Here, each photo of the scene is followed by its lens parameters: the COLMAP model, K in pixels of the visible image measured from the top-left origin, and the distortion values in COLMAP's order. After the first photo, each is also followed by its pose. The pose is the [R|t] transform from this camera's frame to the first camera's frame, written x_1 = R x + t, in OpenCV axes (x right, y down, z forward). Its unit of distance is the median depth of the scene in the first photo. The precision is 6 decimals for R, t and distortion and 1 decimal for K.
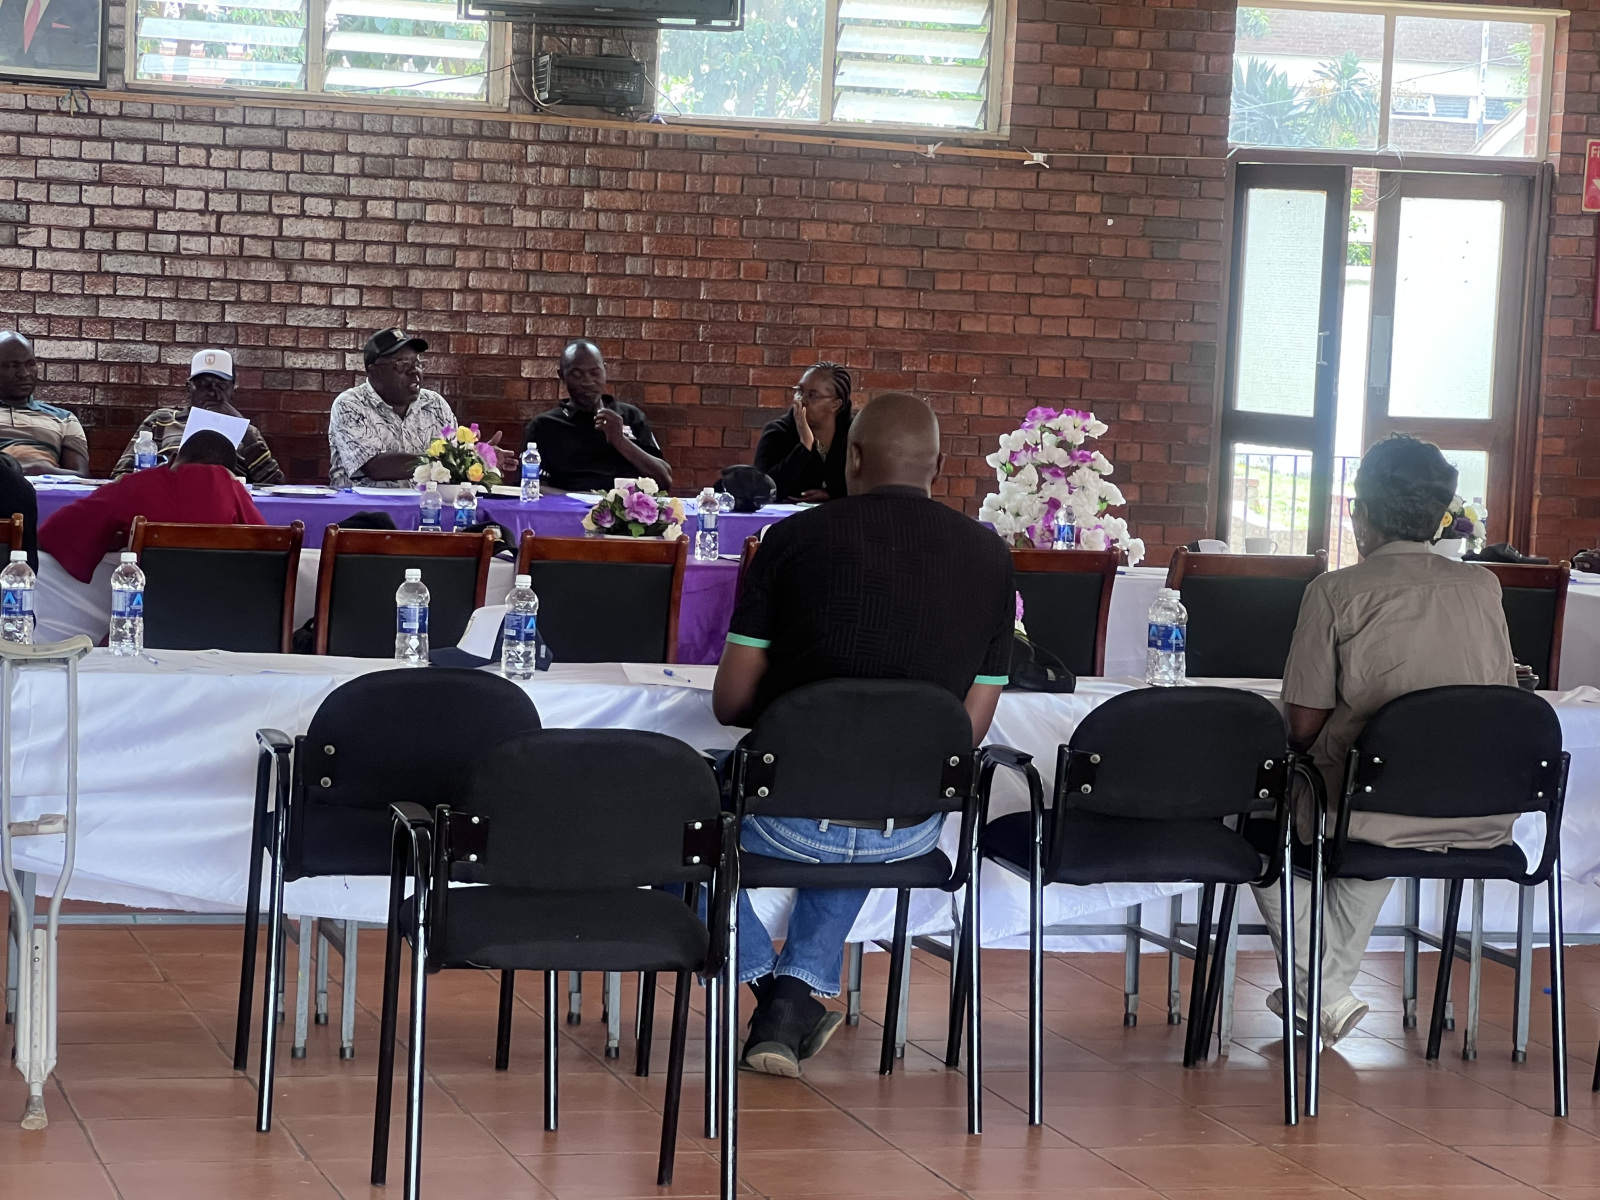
lens RADIAL K [[4270.0, 0, 750.4], [0, 4270.0, 630.9], [0, 0, 1]] dist [0.166561, 0.000000]
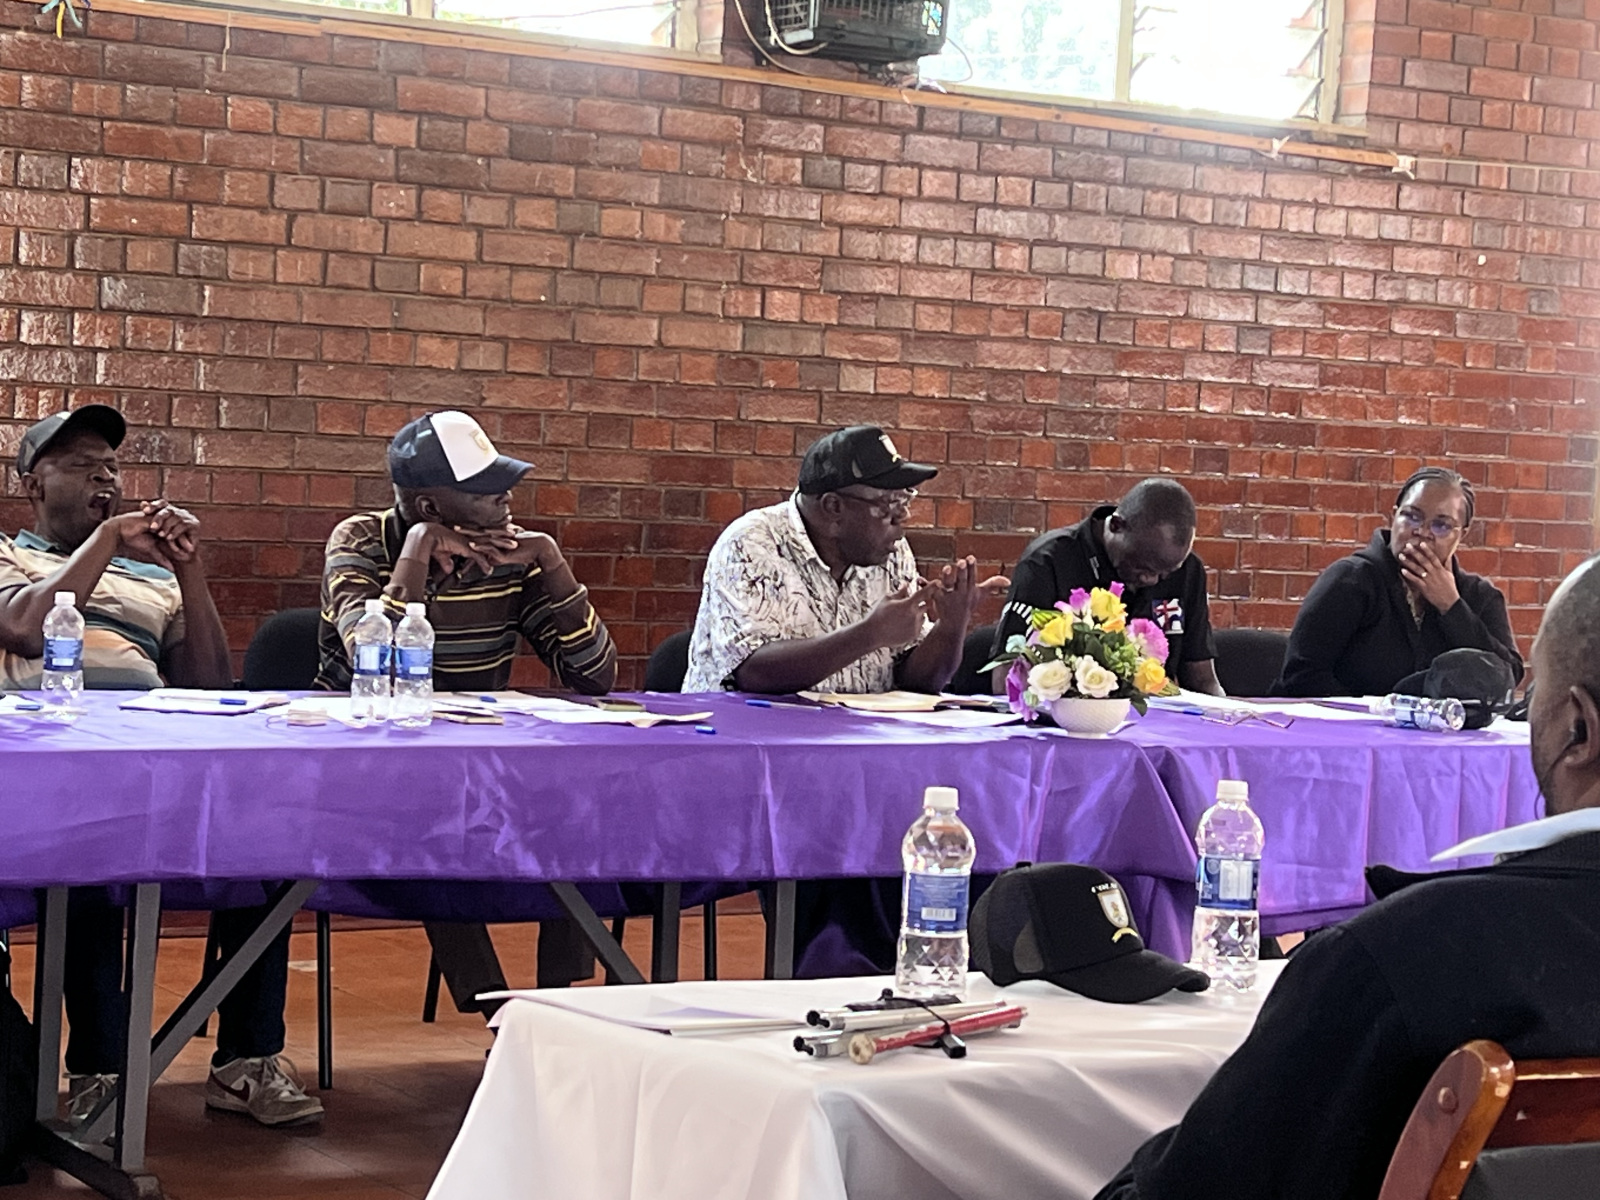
lens RADIAL K [[3629.3, 0, 825.7], [0, 3629.3, 607.4], [0, 0, 1]] dist [0.249526, 0.000000]
pose [[0.946121, -0.008459, 0.323703, -0.210308], [0.011493, 0.999906, -0.007464, -0.037174], [-0.323610, 0.010782, 0.946129, 0.484380]]
